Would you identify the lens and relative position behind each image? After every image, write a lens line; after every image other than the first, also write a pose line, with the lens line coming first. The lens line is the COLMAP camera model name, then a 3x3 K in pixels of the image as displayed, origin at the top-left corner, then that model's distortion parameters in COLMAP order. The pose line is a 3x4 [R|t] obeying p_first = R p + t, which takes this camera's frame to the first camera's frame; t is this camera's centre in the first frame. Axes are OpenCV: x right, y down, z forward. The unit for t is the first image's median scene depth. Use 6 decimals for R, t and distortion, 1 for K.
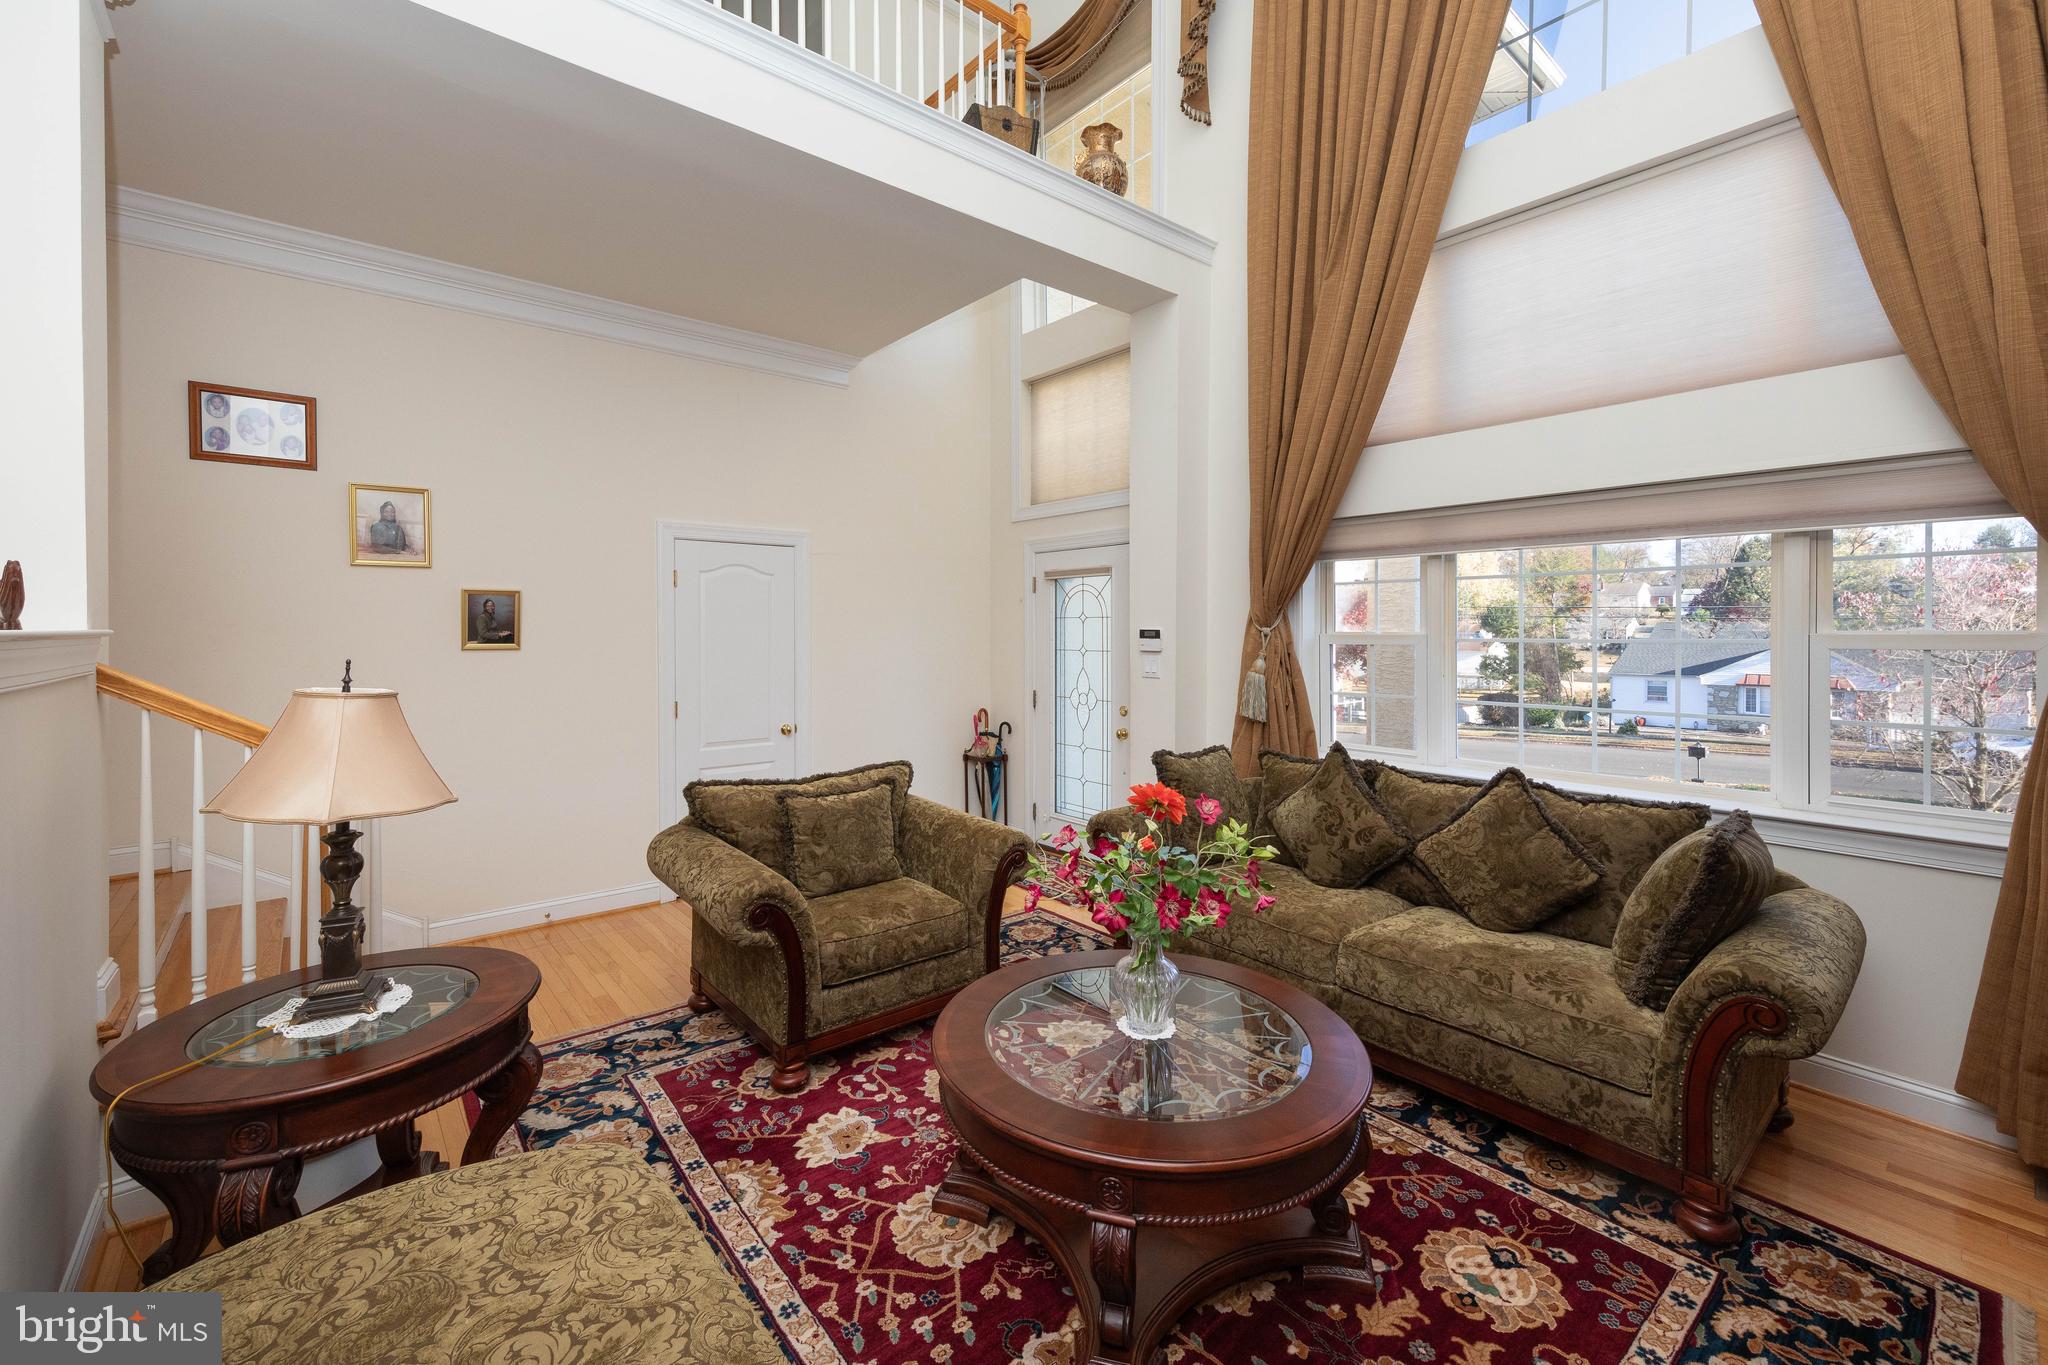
lens RADIAL K [[831.2, 0, 1024.5], [0, 831.2, 632.9], [0, 0, 1]] dist [0.012501, -0.000231]
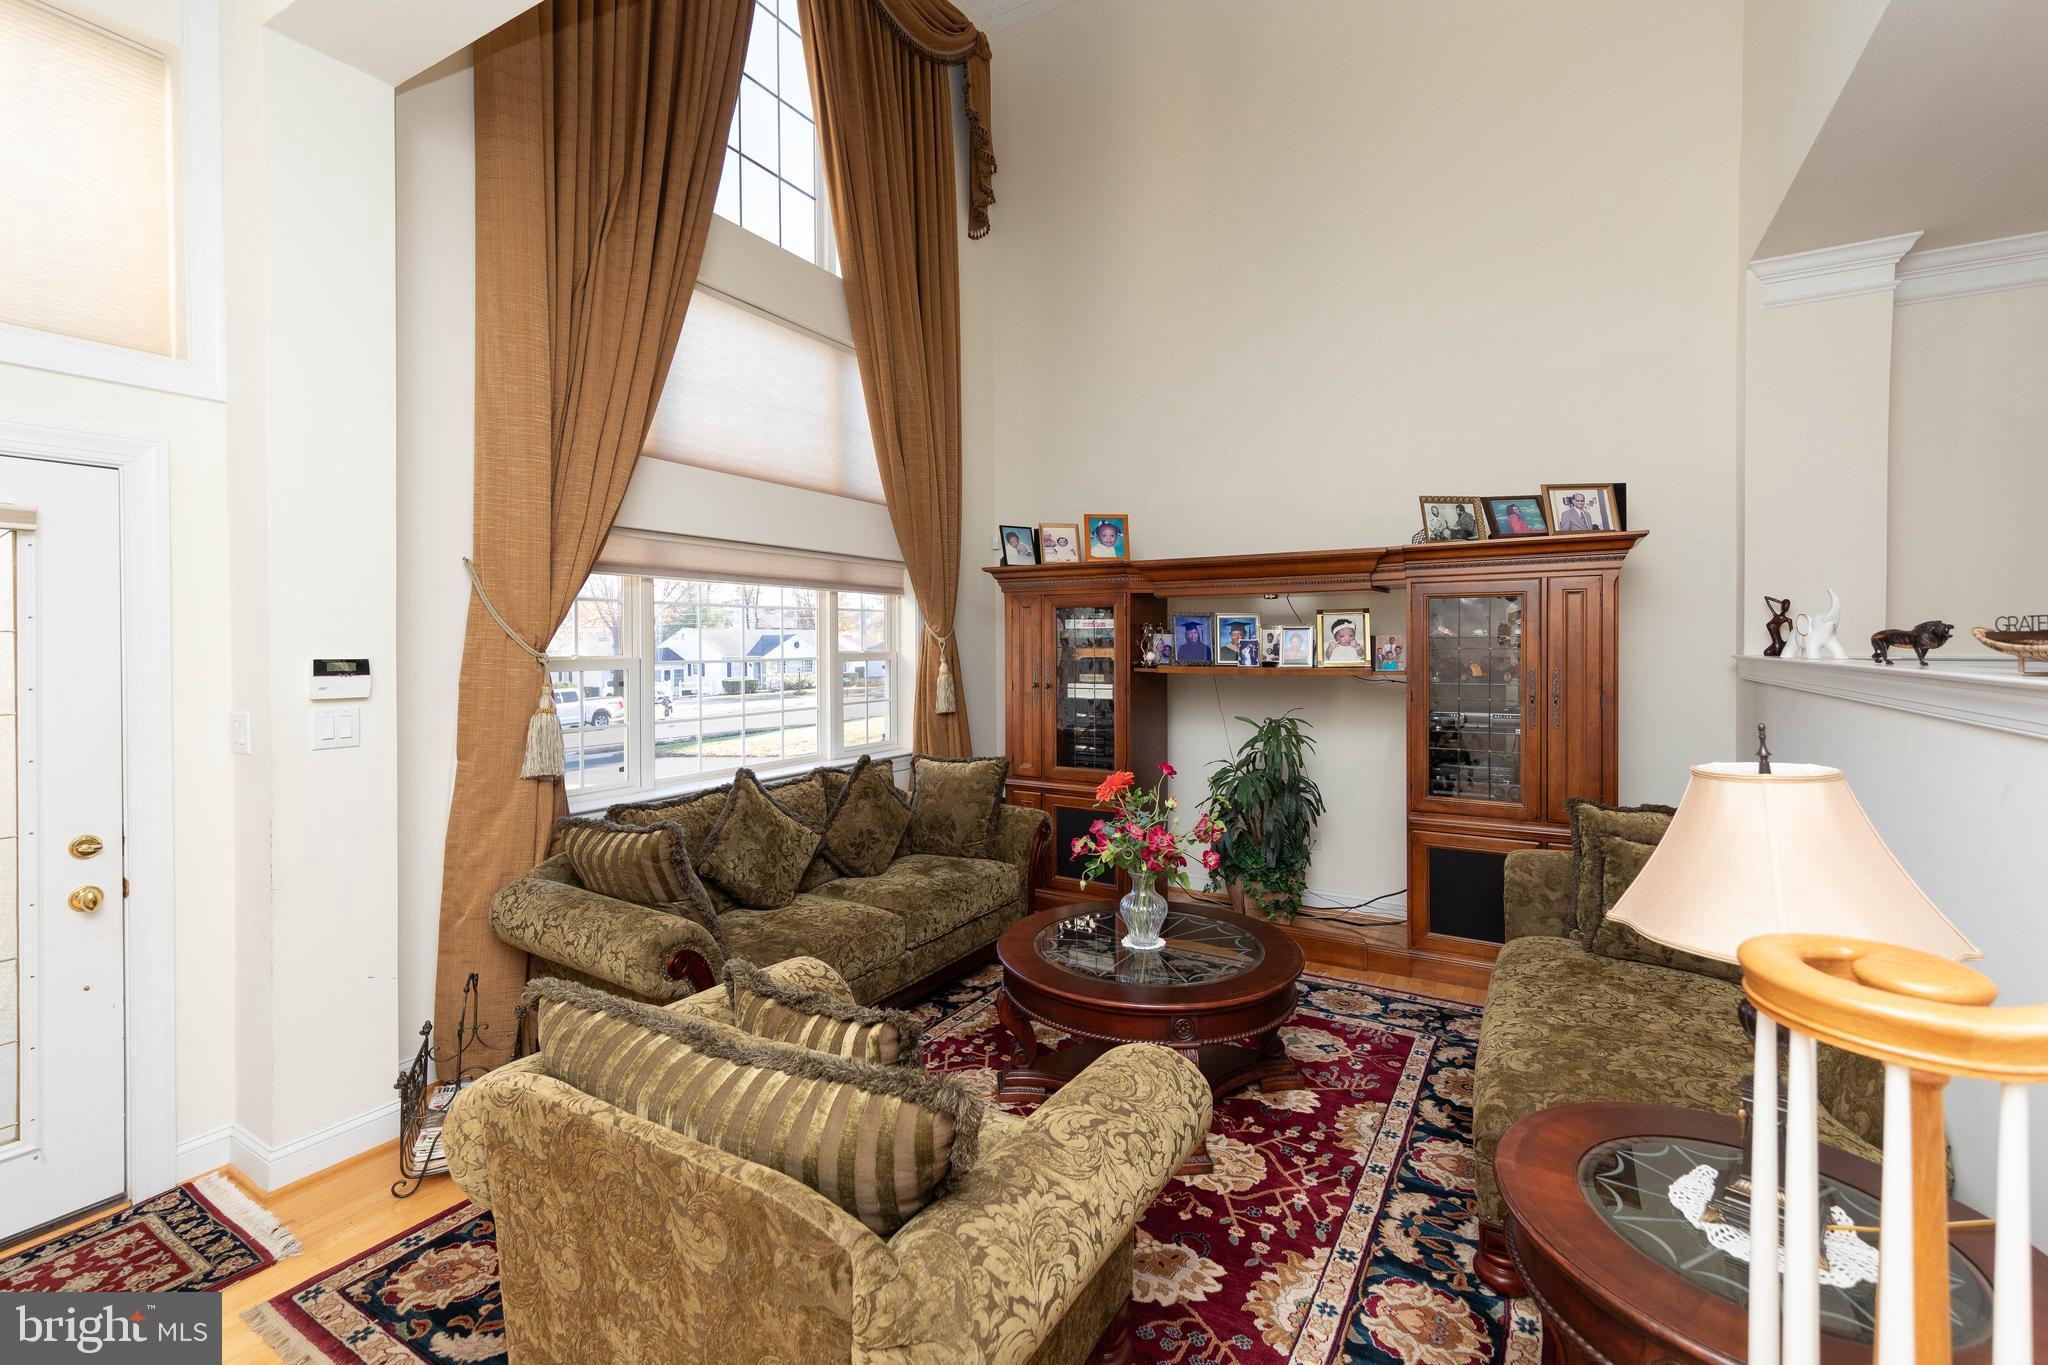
lens RADIAL K [[913.6, 0, 1023.2], [0, 913.6, 640.5], [0, 0, 1]] dist [0.006654, 0.000109]
pose [[-0.335169, -0.000705, 0.942158, -1.175047], [0.002970, 0.999994, 0.001805, -0.033659], [-0.942153, 0.003403, -0.335165, 1.629329]]
